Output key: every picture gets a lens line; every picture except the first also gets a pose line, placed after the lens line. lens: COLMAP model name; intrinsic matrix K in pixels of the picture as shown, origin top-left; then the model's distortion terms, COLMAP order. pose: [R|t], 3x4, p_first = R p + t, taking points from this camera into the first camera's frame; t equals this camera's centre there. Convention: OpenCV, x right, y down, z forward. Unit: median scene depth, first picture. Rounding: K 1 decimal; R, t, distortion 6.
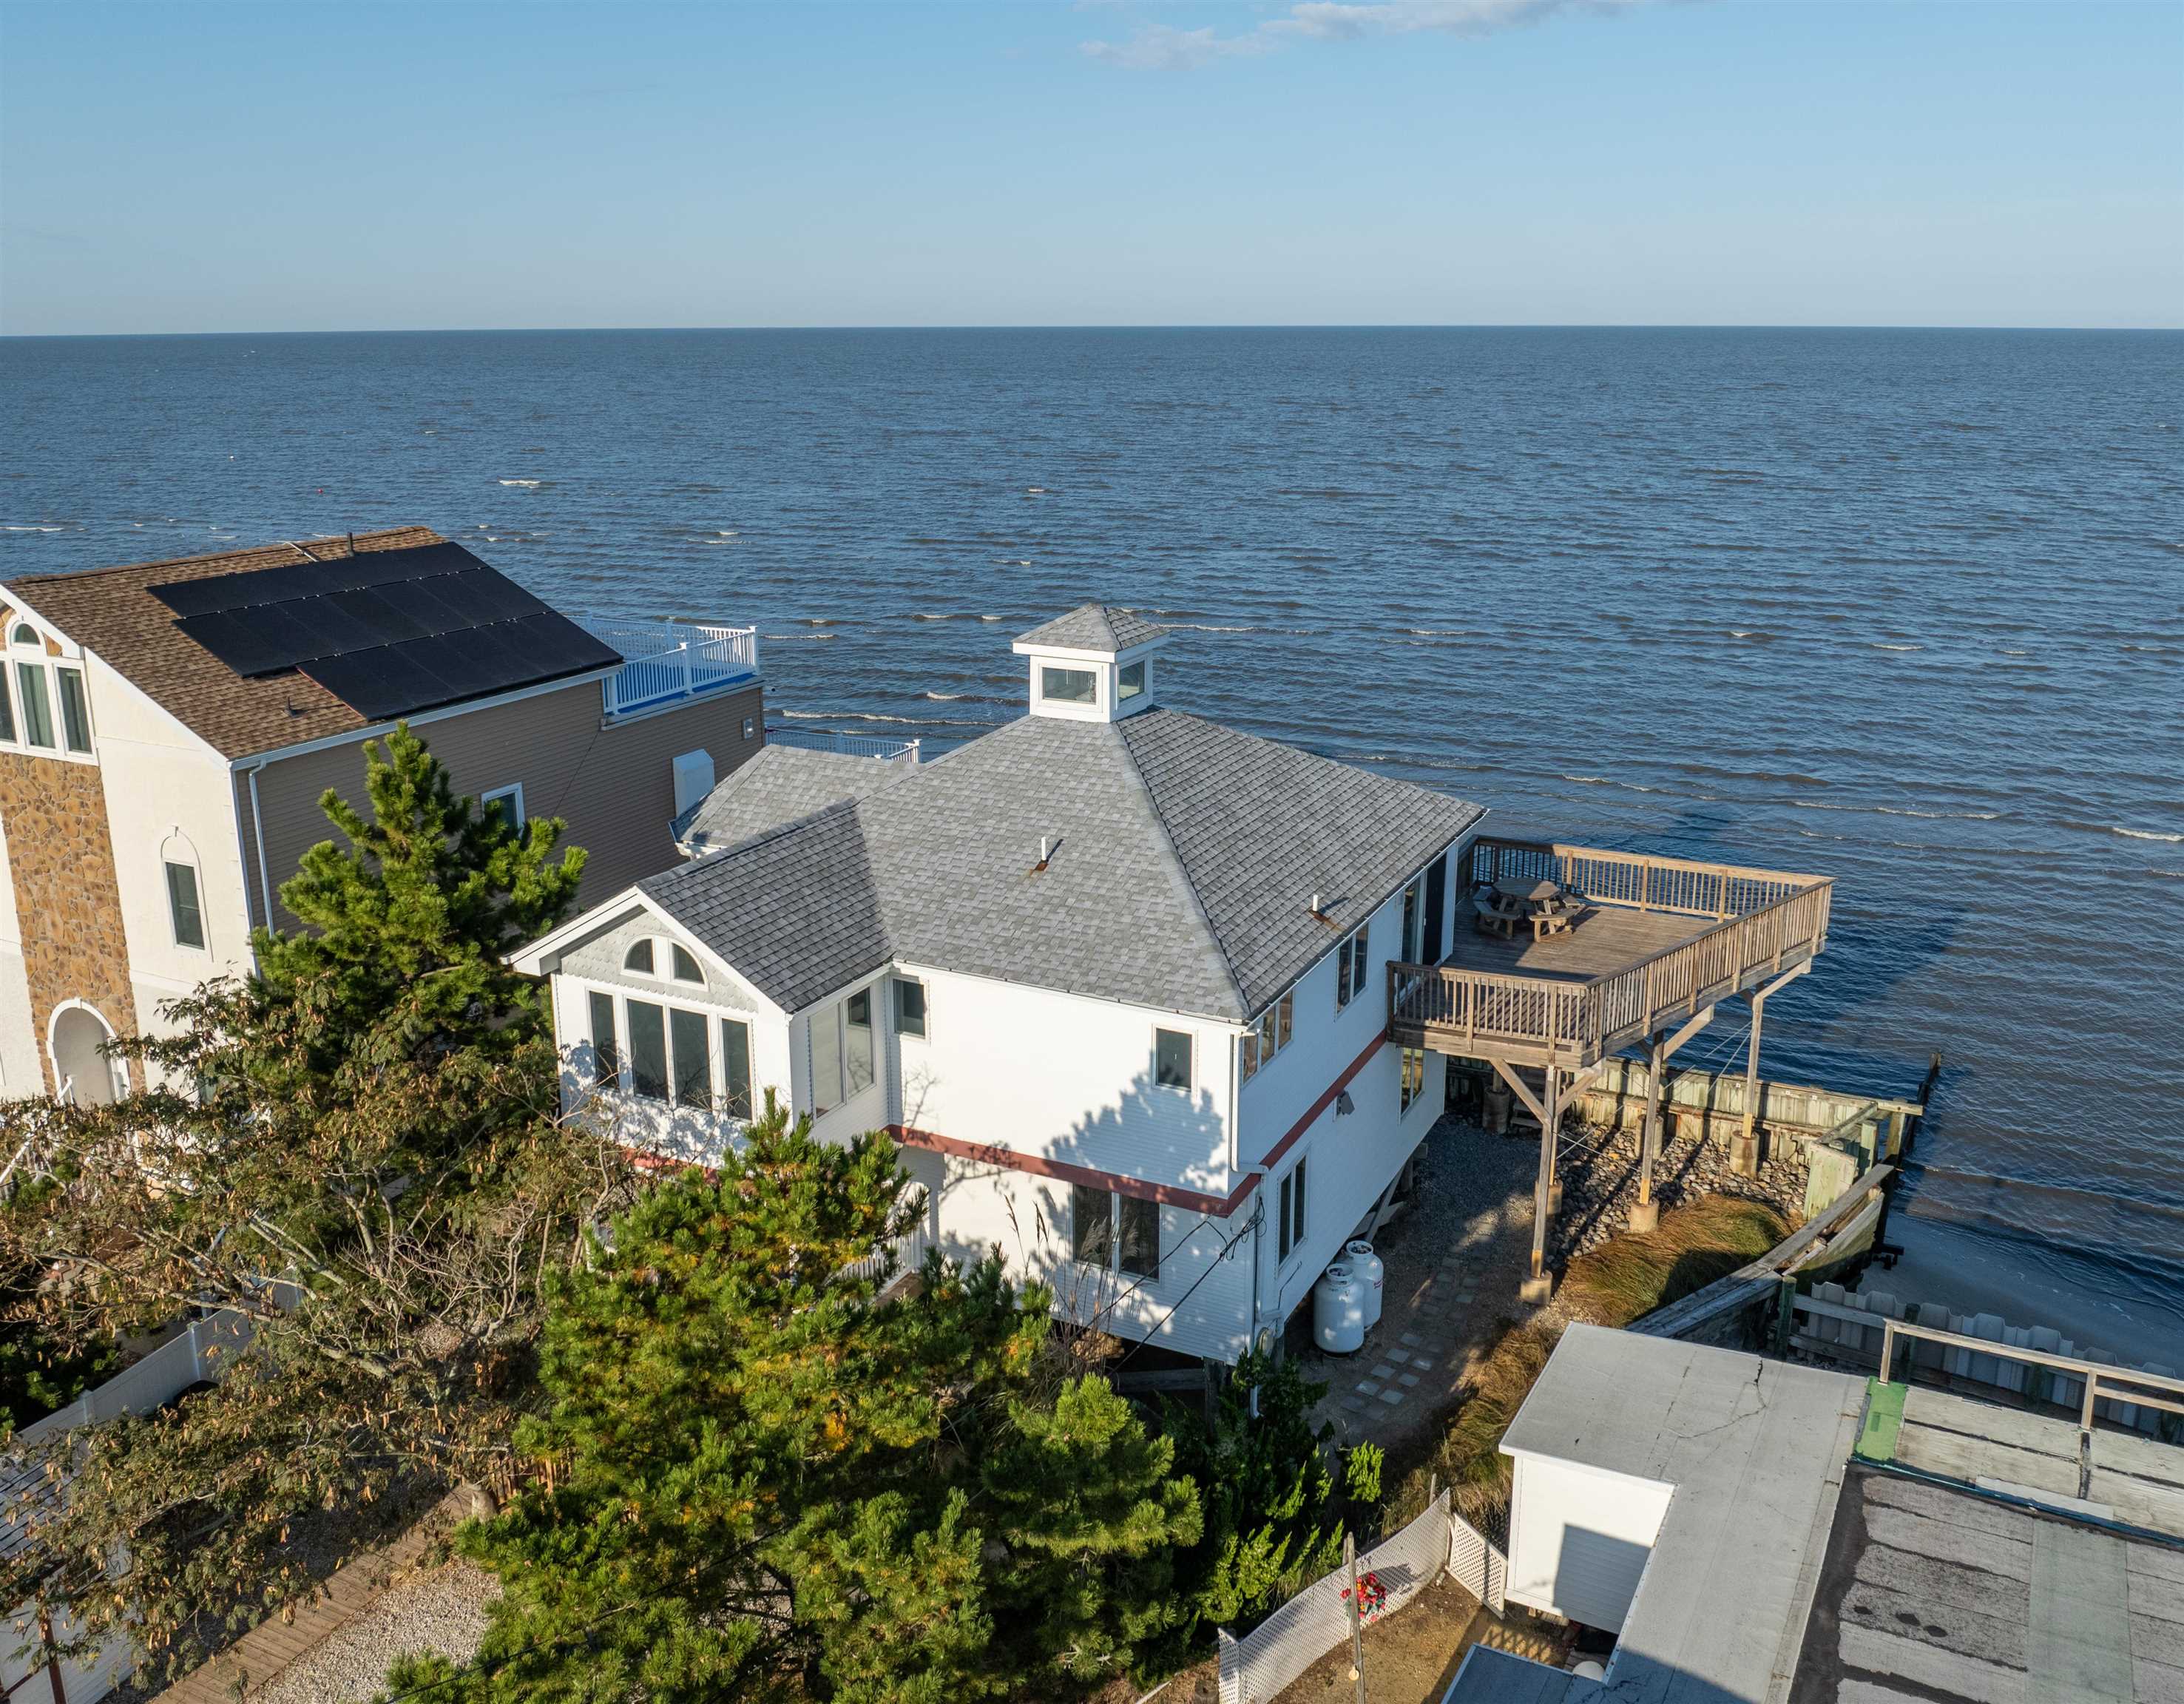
lens RADIAL K [[1914.8, 0, 1091.6], [0, 1914.8, 855.3], [0, 0, 1]] dist [-0.105391, -0.000080]
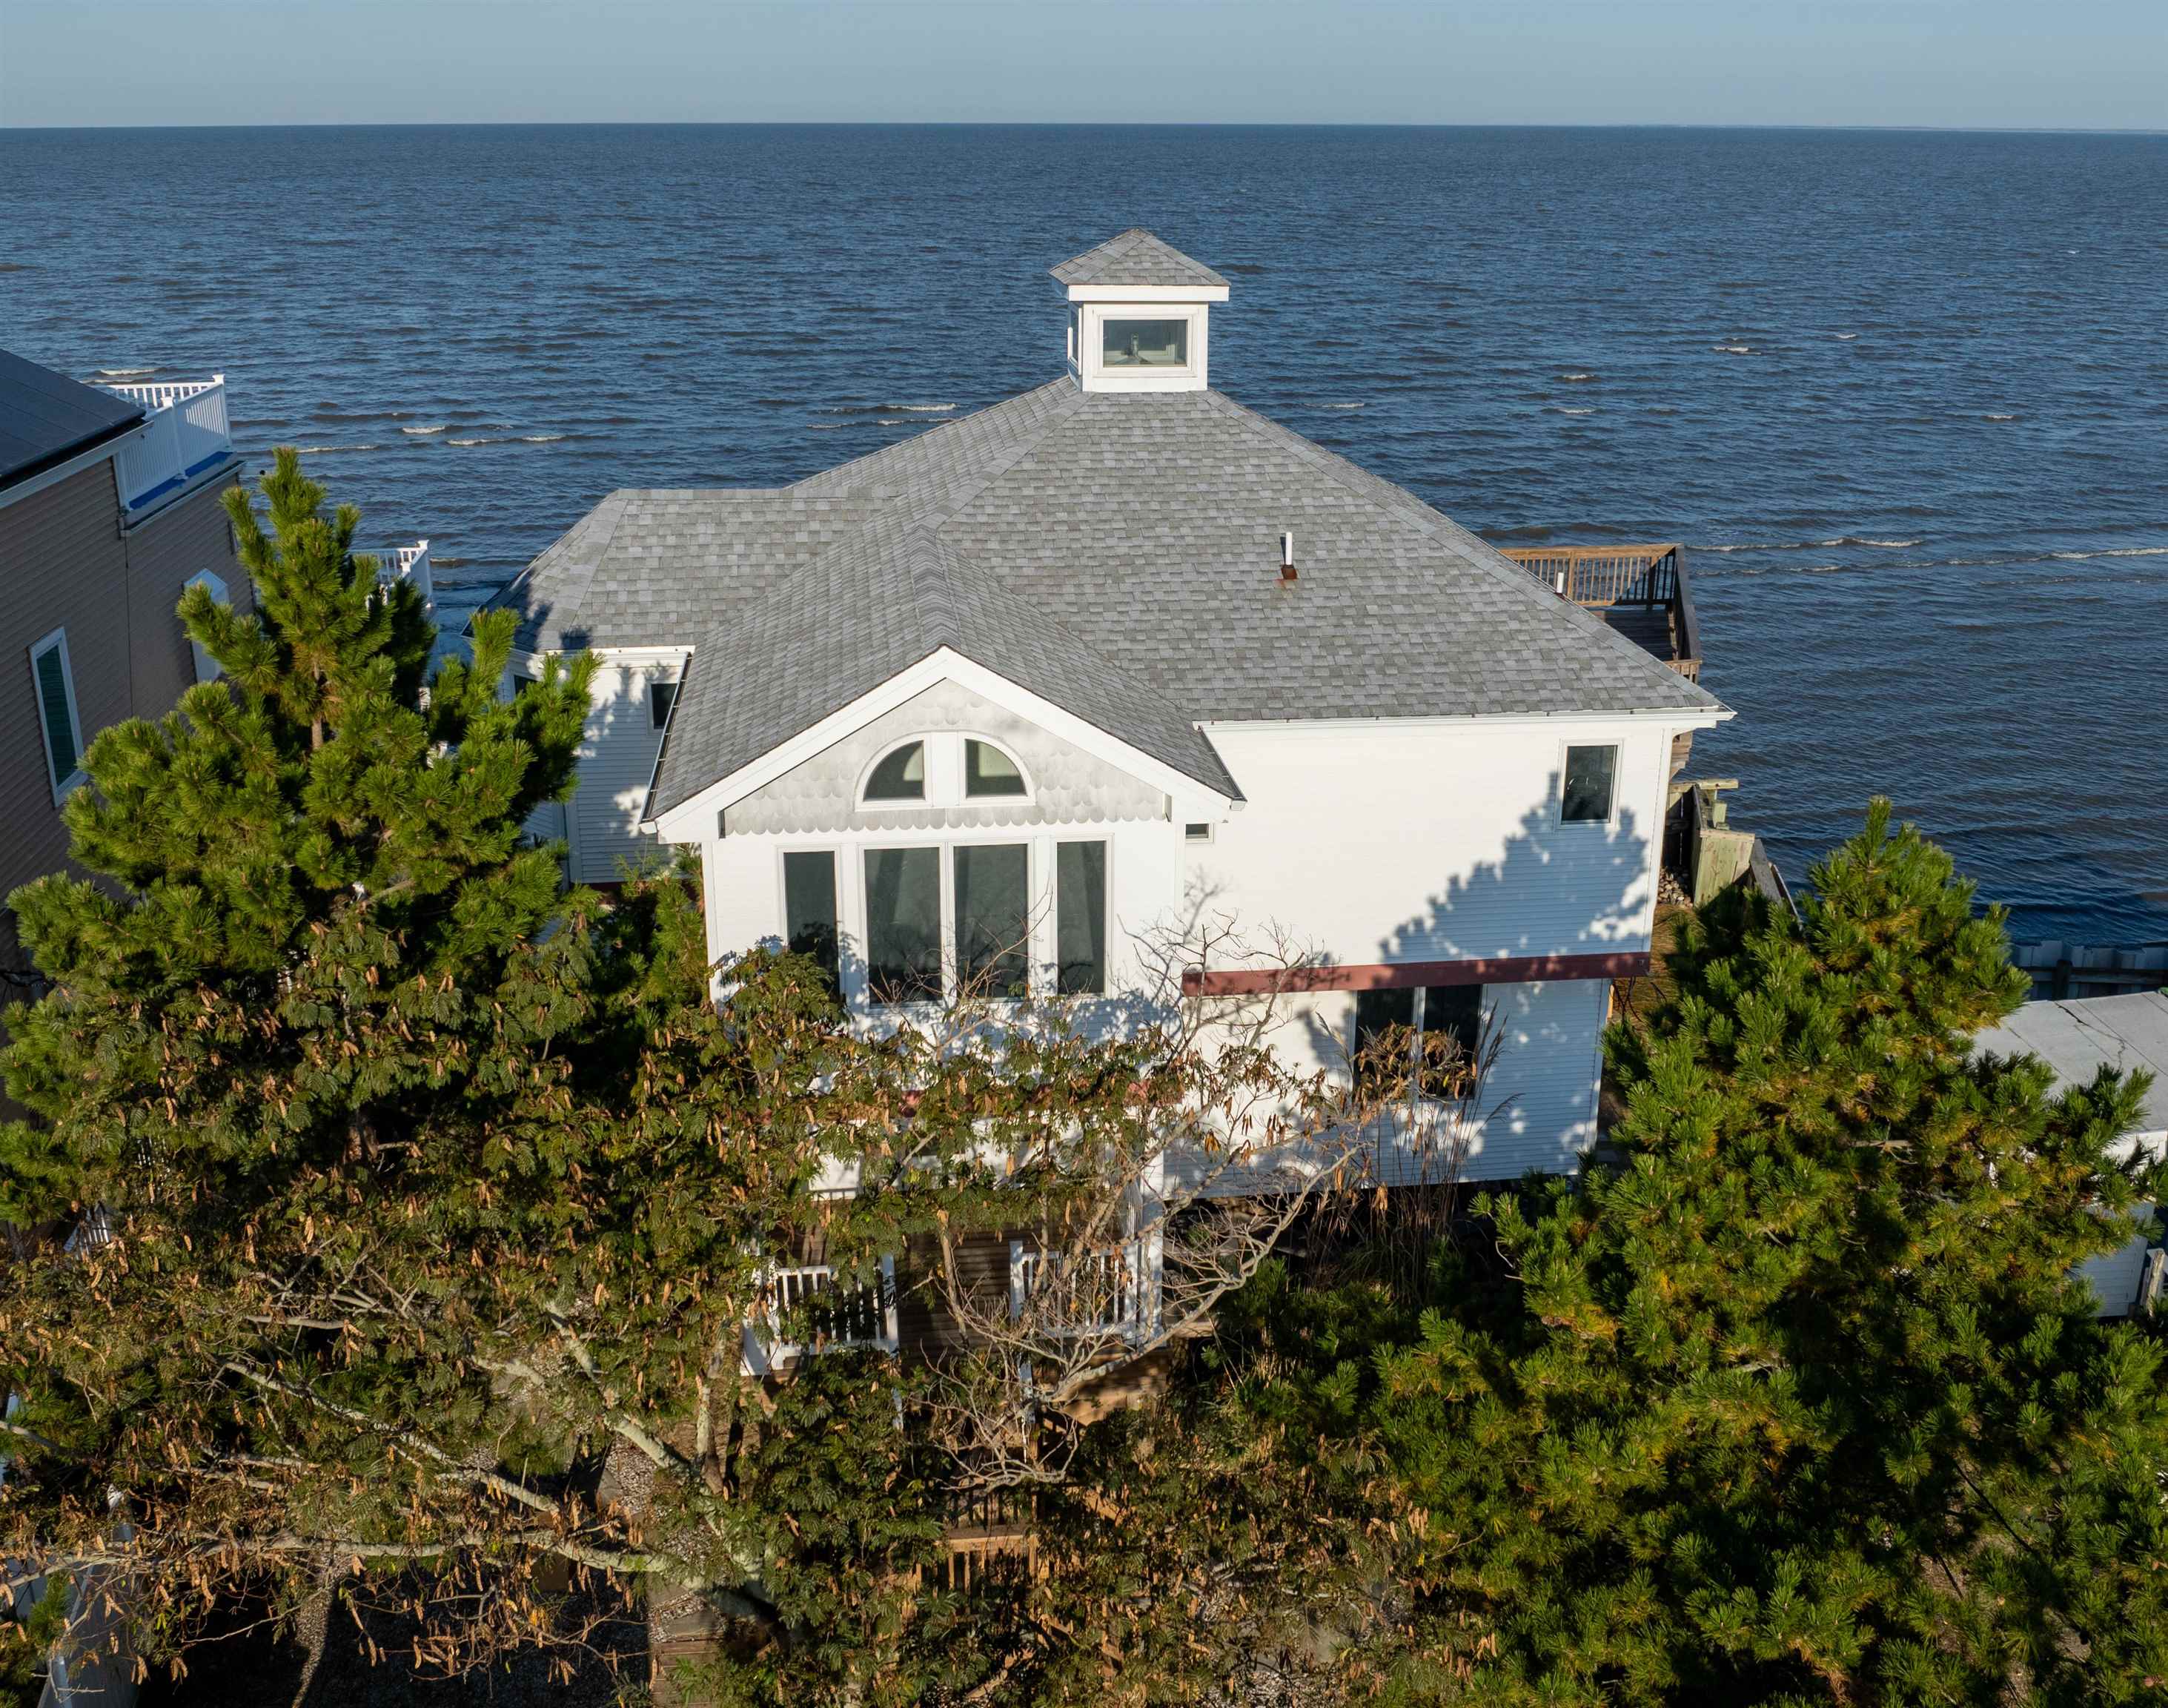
lens RADIAL K [[2013.7, 0, 1082.8], [0, 2013.7, 853.5], [0, 0, 1]] dist [0.079690, 0.000000]
pose [[0.835364, -0.192622, 0.514844, -0.523708], [0.158577, 0.981221, 0.109810, 0.015601], [-0.526328, -0.010089, 0.850222, 0.404777]]
